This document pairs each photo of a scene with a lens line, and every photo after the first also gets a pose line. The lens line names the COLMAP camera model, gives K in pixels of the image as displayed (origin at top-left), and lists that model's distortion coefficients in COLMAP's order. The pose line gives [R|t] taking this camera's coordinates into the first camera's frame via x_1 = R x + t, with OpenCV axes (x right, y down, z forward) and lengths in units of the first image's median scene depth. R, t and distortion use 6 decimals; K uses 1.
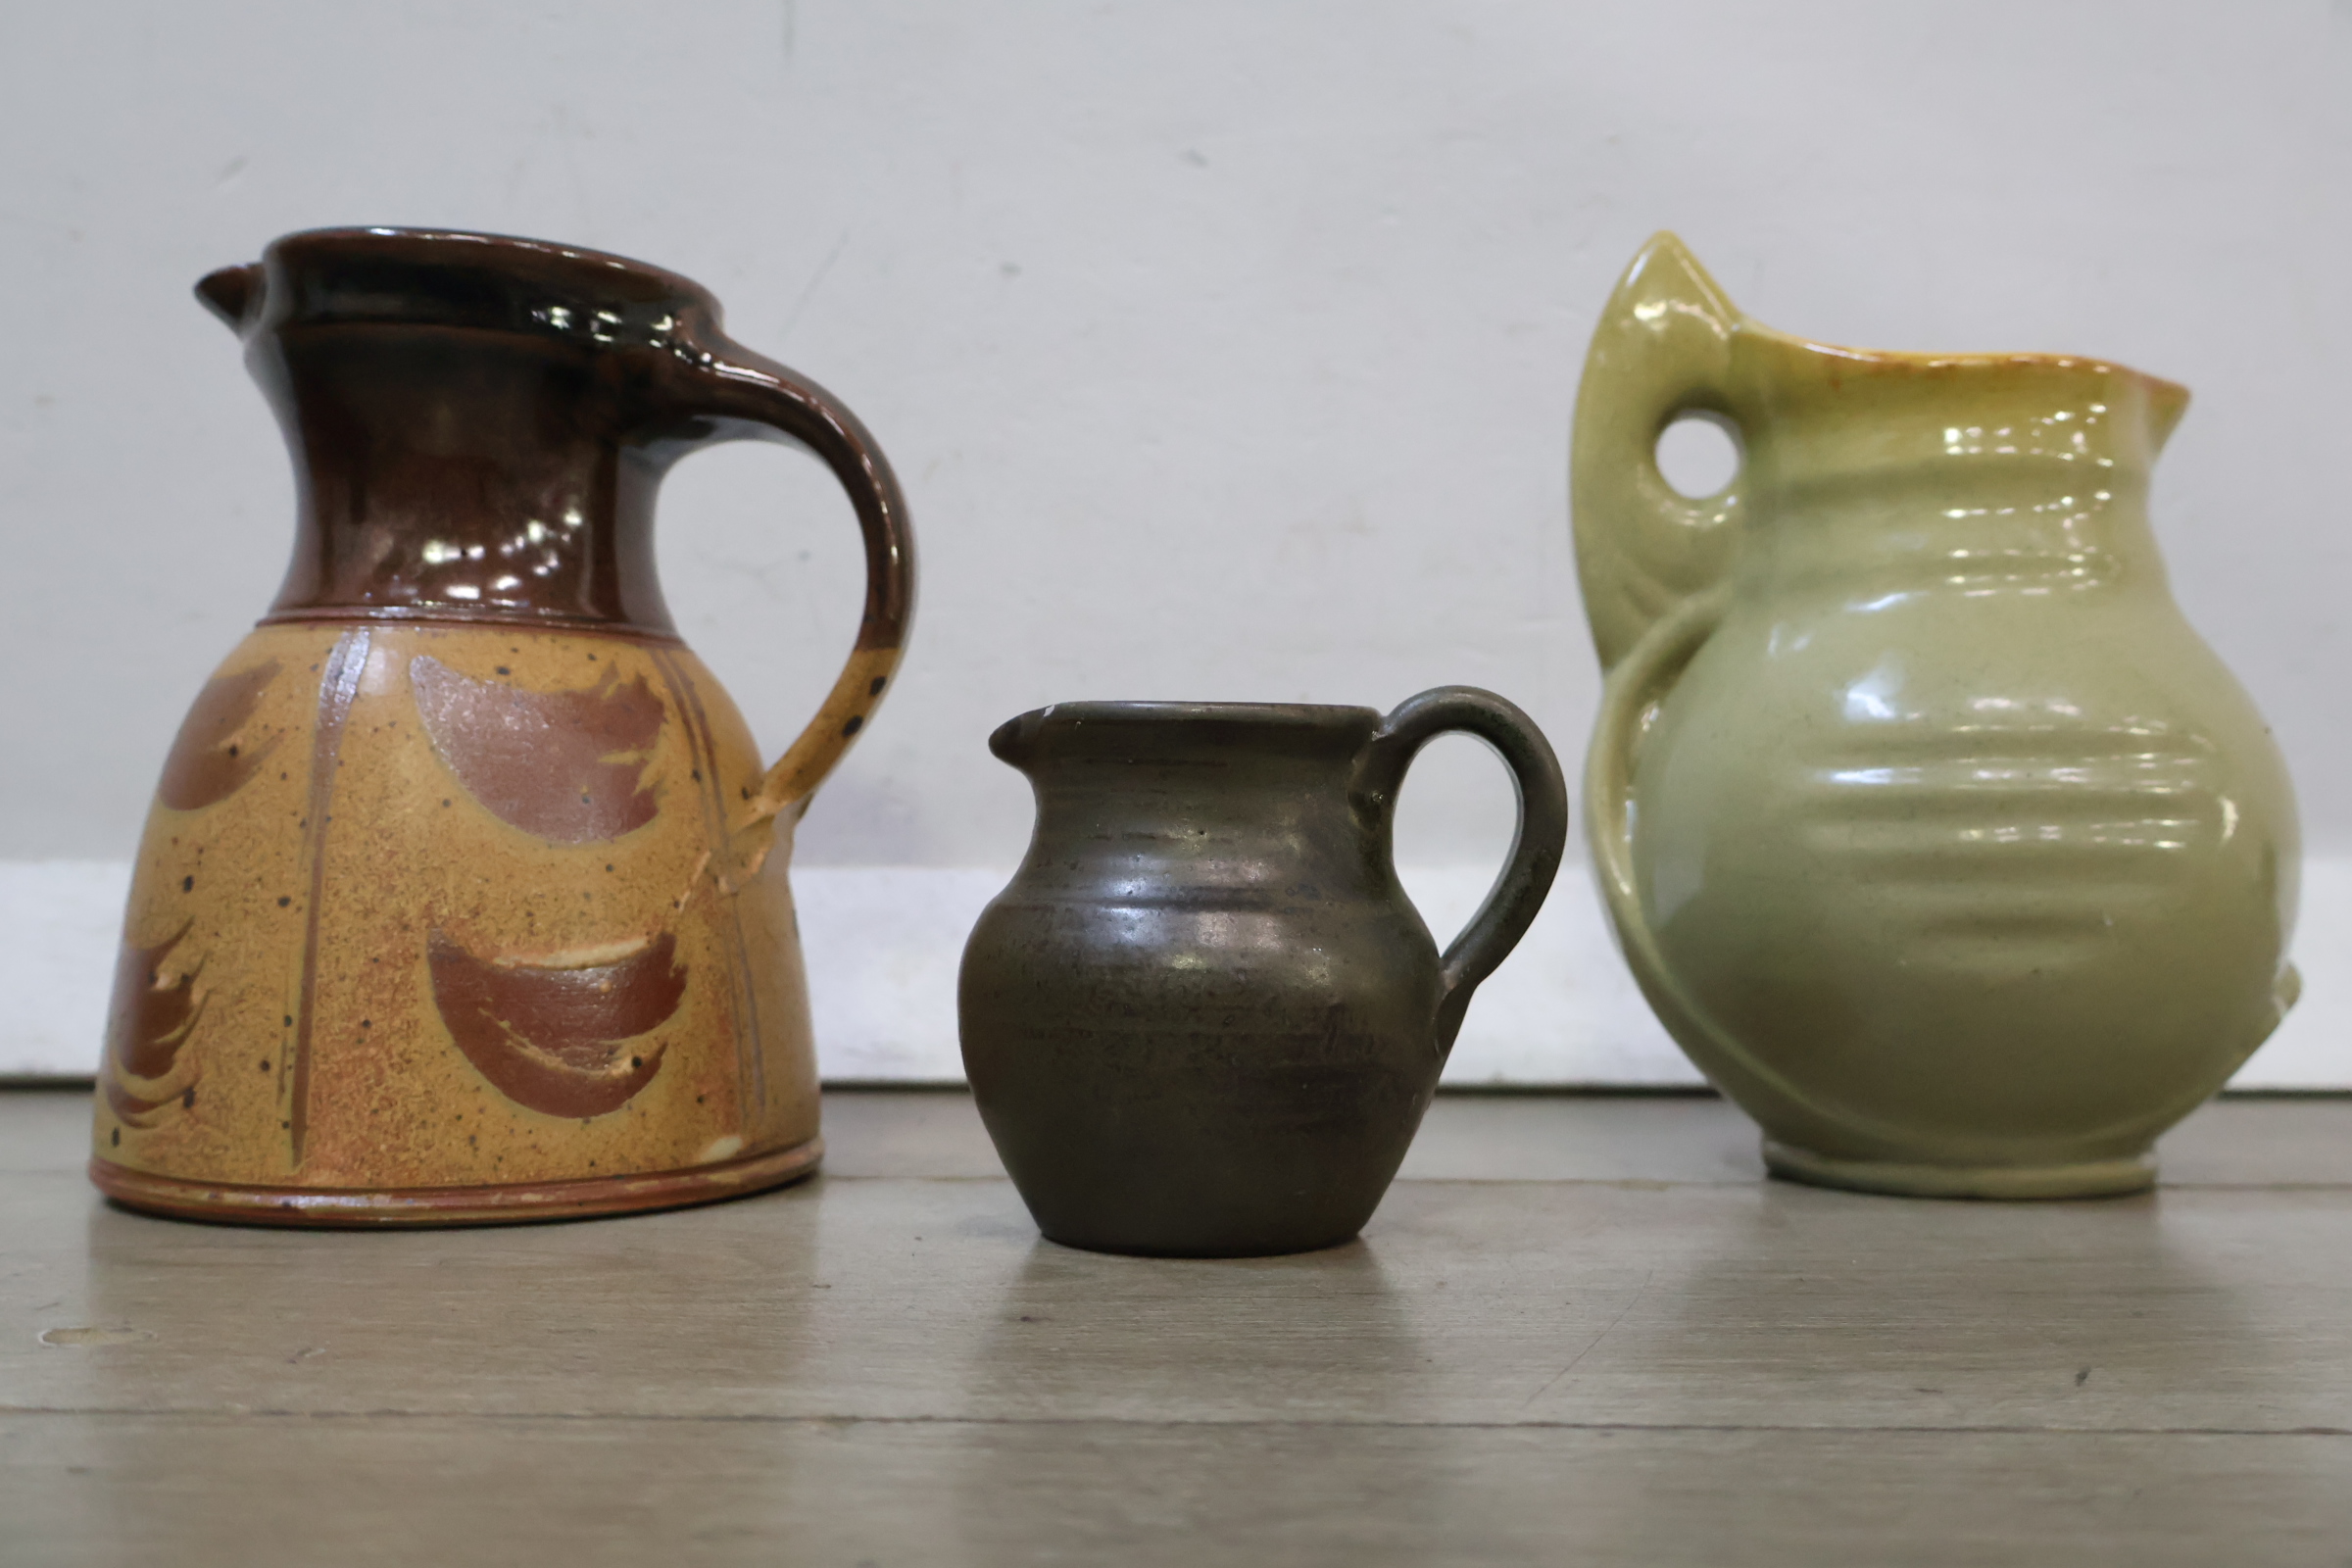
lens RADIAL K [[2212.1, 0, 1164.5], [0, 2212.1, 771.7], [0, 0, 1]] dist [0.015611, 0.000000]
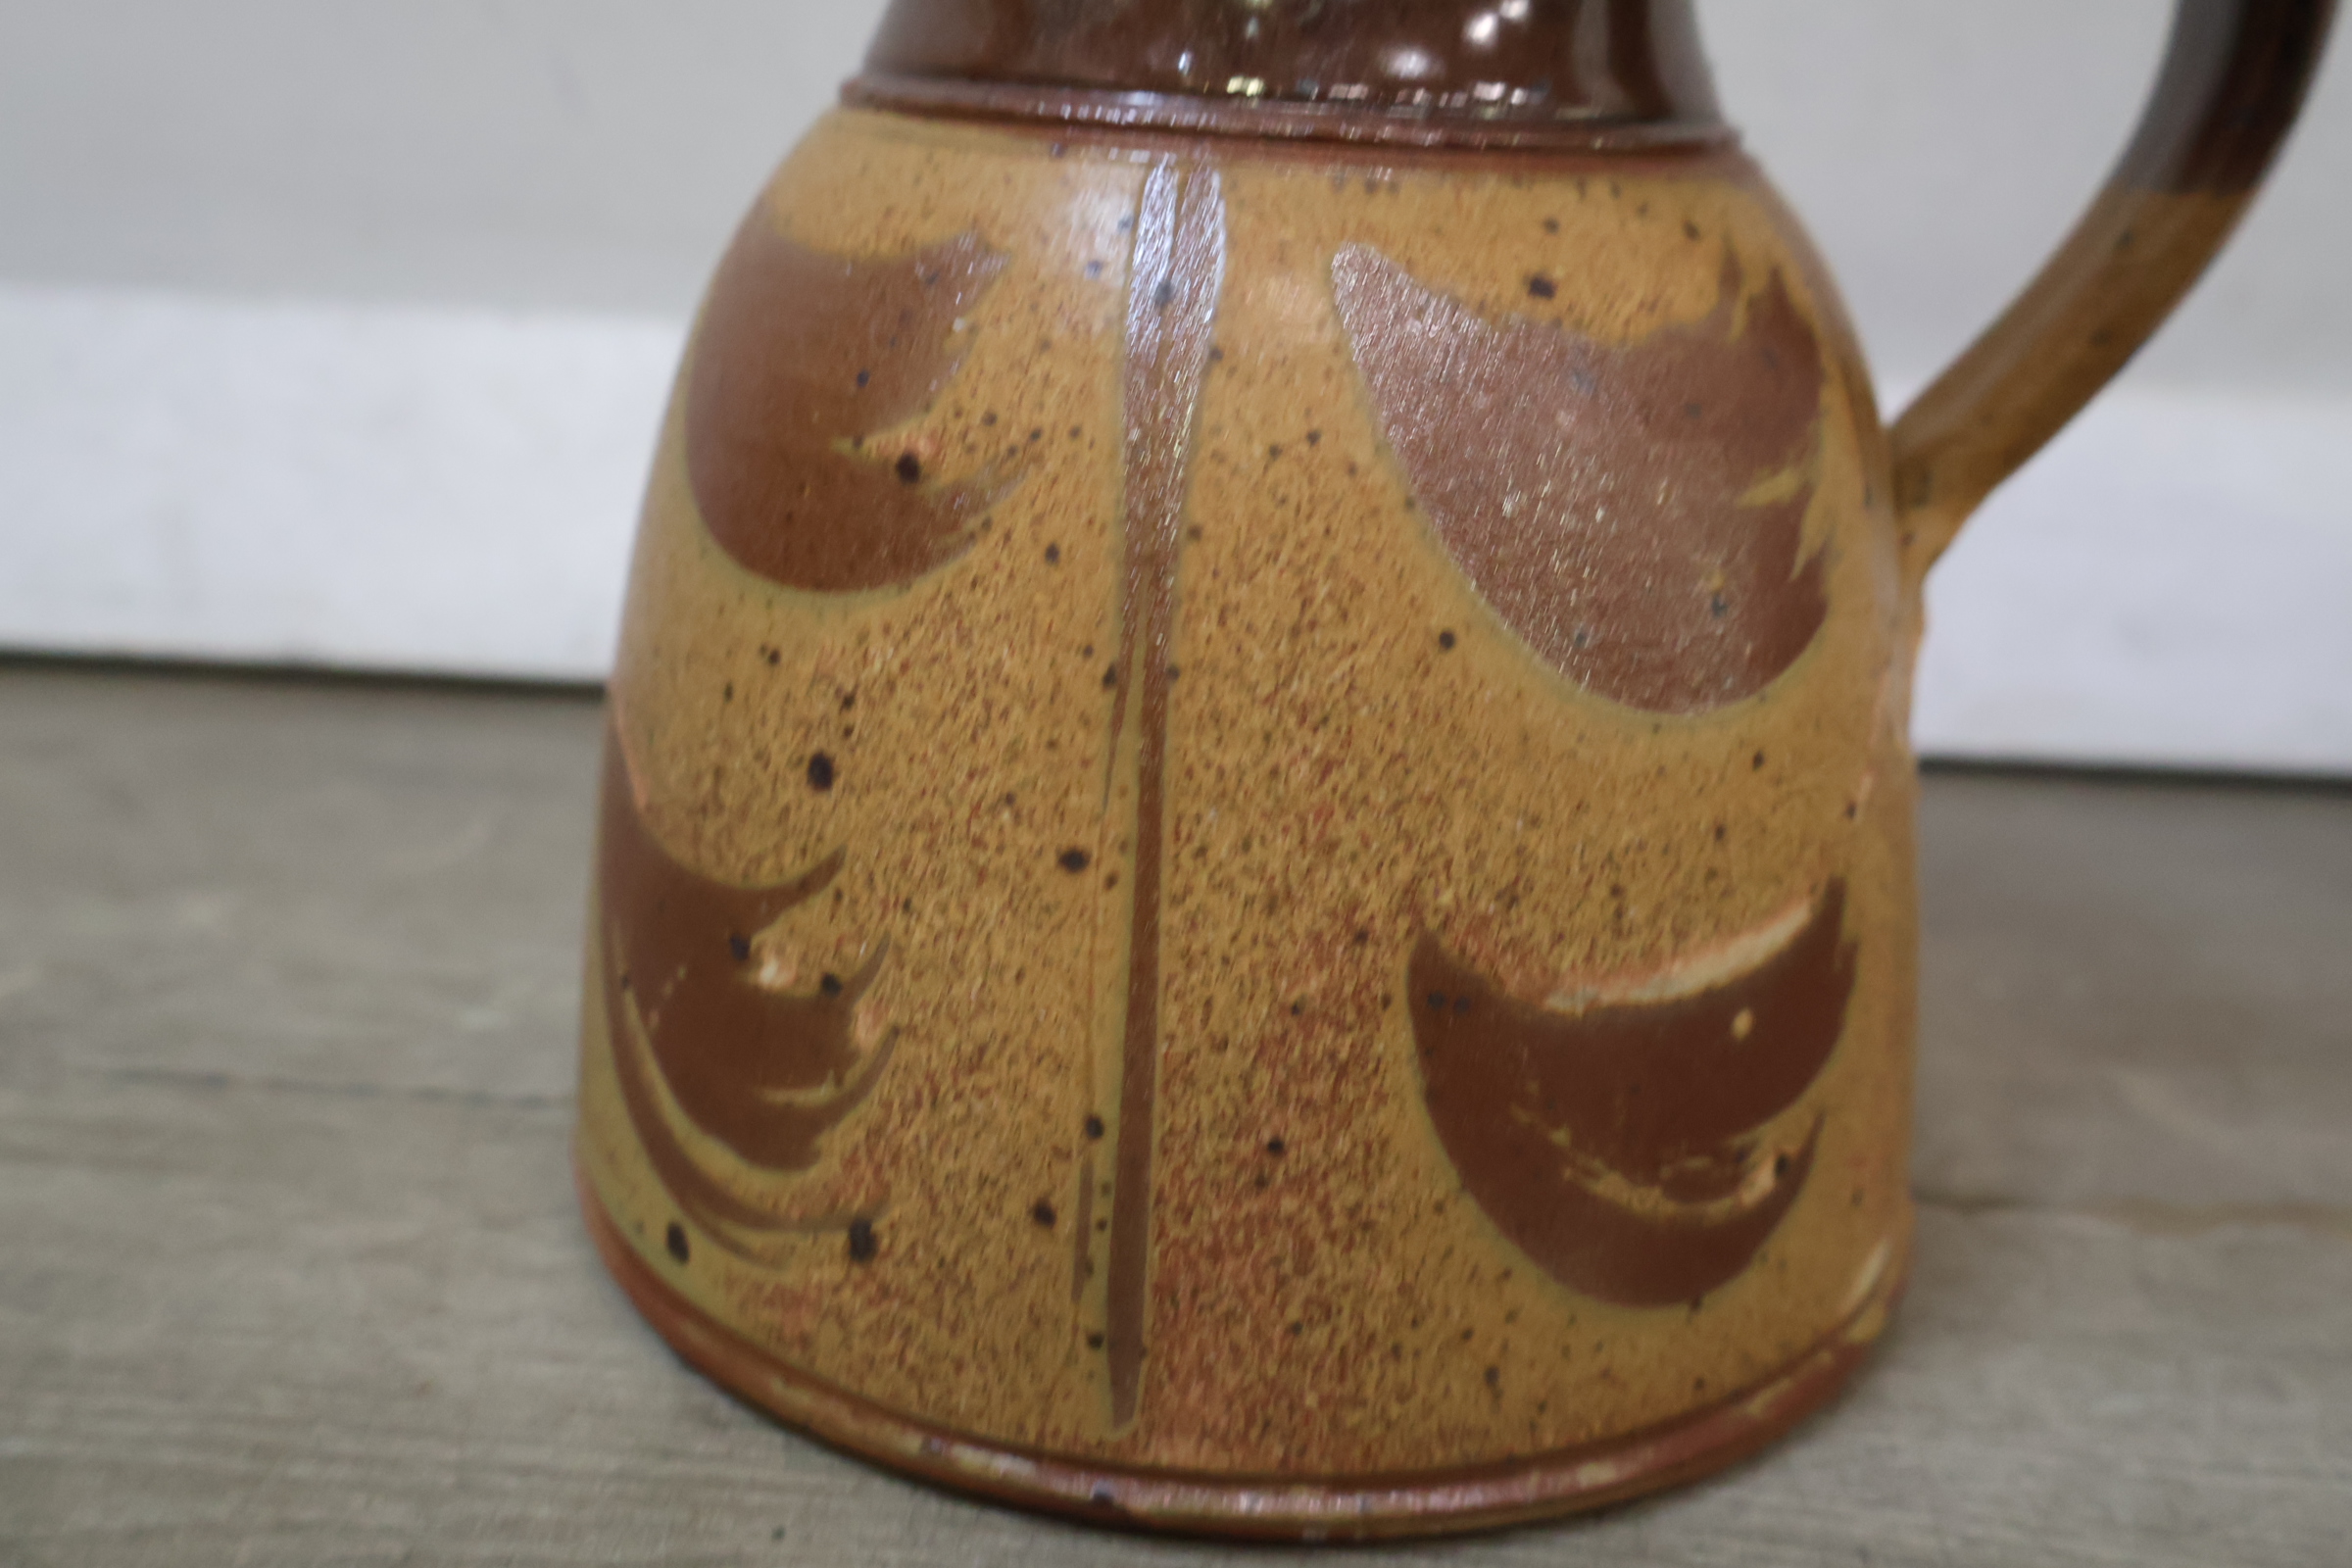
lens RADIAL K [[2212.1, 0, 1172.5], [0, 2212.1, 769.1], [0, 0, 1]] dist [0.015611, 0.000000]
pose [[0.998682, 0.044016, -0.026400, -0.361986], [-0.031838, 0.934699, 0.354011, -0.108157], [0.040258, -0.352704, 0.934869, 0.598337]]
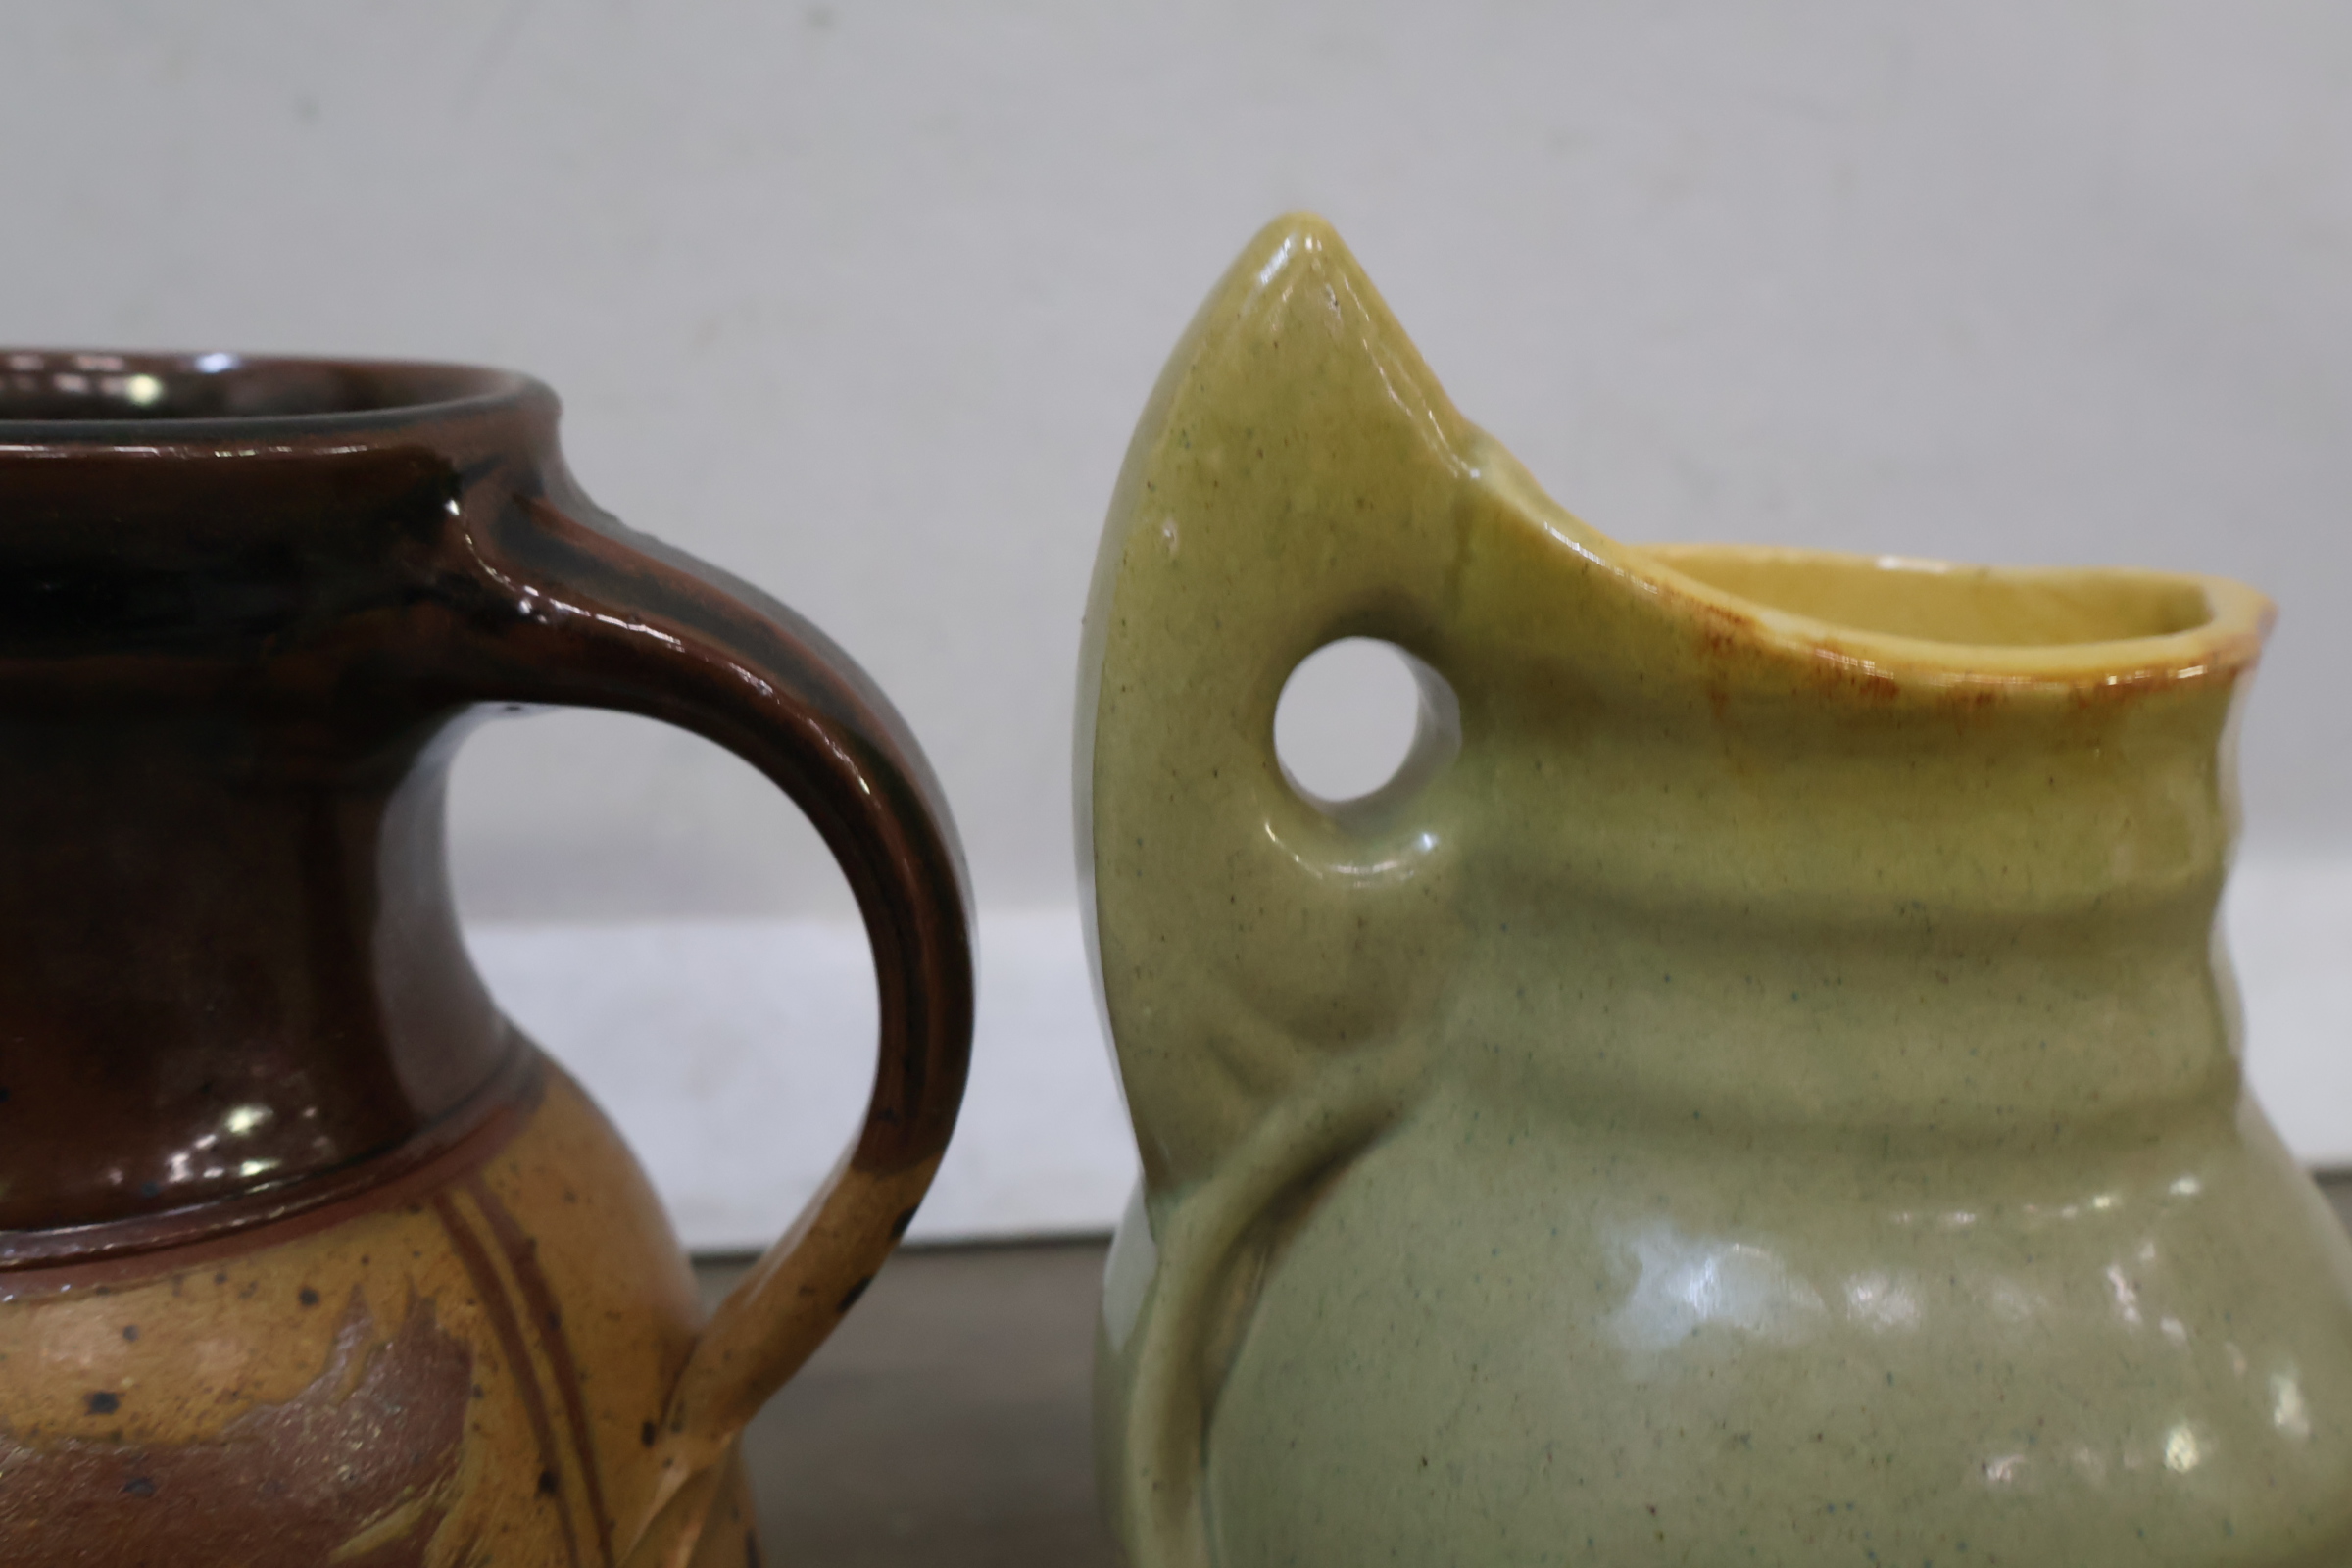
lens RADIAL K [[2168.0, 0, 1176.9], [0, 2168.0, 782.1], [0, 0, 1]] dist [0.020966, -0.020691]
pose [[0.998638, 0.003202, 0.052085, -0.104267], [-0.016075, 0.968451, 0.248687, -0.292341], [-0.049645, -0.249185, 0.967183, 0.603739]]
